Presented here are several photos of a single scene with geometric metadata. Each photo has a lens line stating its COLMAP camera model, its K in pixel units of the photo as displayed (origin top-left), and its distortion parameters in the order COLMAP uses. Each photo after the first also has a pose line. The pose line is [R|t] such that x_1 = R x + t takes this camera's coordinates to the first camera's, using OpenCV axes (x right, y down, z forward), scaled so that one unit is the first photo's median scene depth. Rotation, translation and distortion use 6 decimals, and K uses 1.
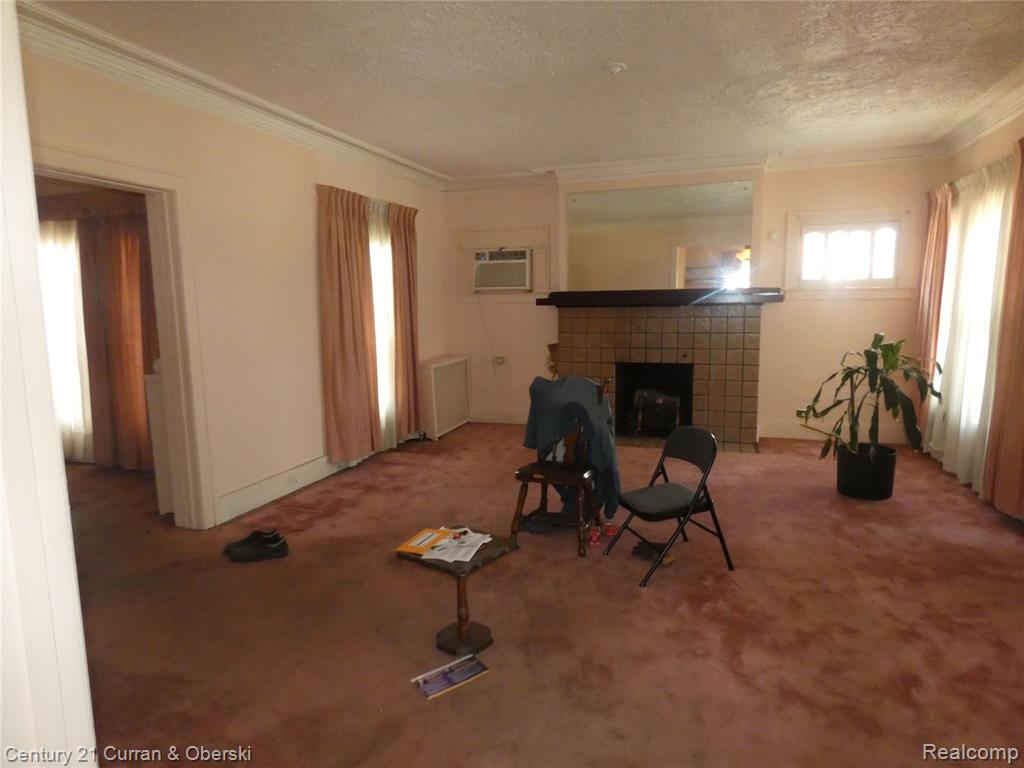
lens RADIAL K [[608.9, 0, 516.4], [0, 608.9, 382.6], [0, 0, 1]] dist [0.014488, -0.015294]
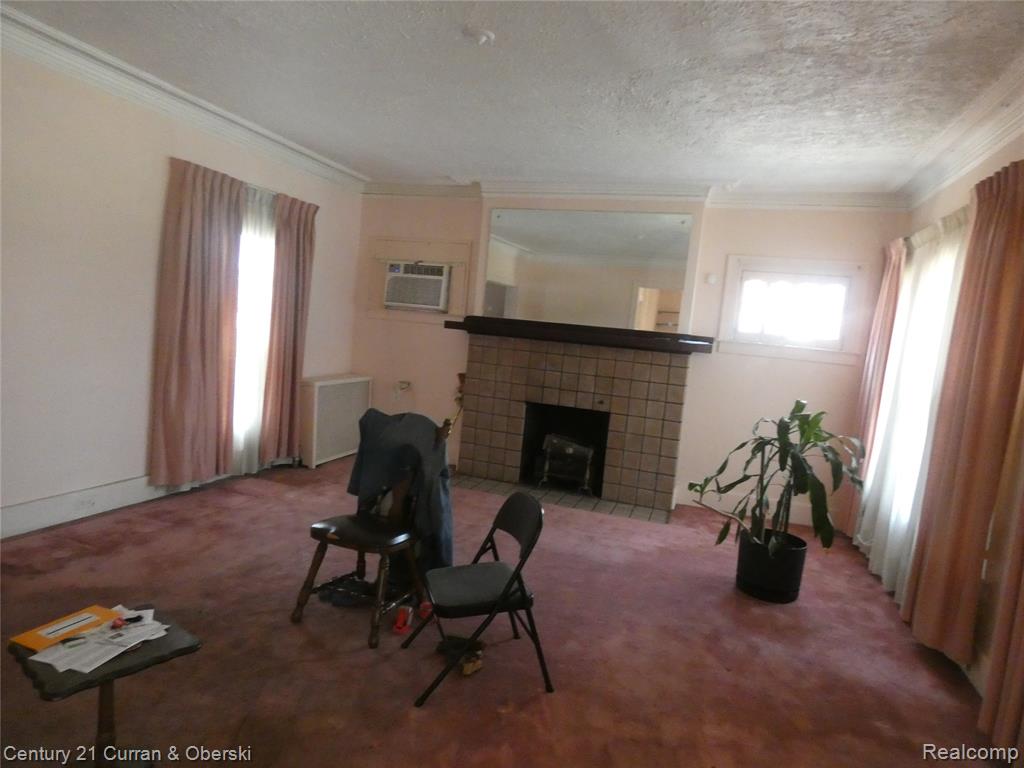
lens RADIAL K [[608.9, 0, 511.0], [0, 608.9, 385.3], [0, 0, 1]] dist [0.014488, -0.015294]
pose [[0.994288, 0.105981, 0.012634, 0.174176], [-0.105322, 0.993432, -0.044716, -0.020314], [-0.017290, 0.043130, 0.998920, 0.158416]]
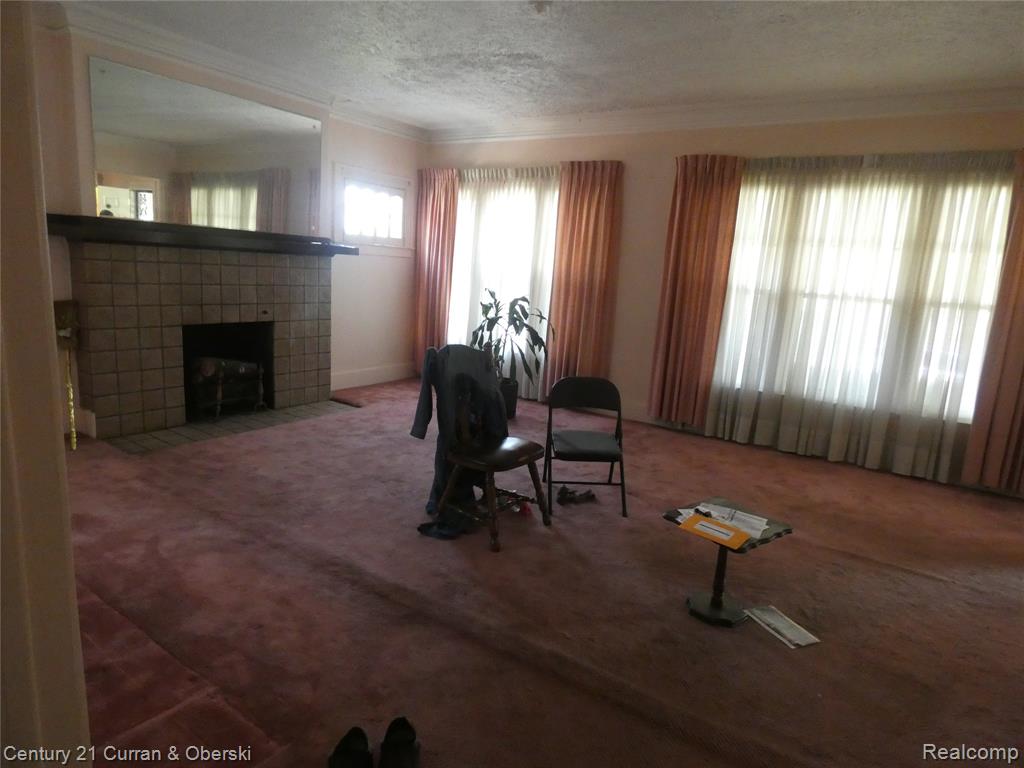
lens RADIAL K [[608.9, 0, 514.7], [0, 608.9, 381.8], [0, 0, 1]] dist [0.014488, -0.015294]
pose [[0.271546, -0.151323, 0.950455, -0.590890], [0.062413, 0.988252, 0.139509, -0.059555], [-0.960400, 0.021438, 0.277800, 0.572892]]
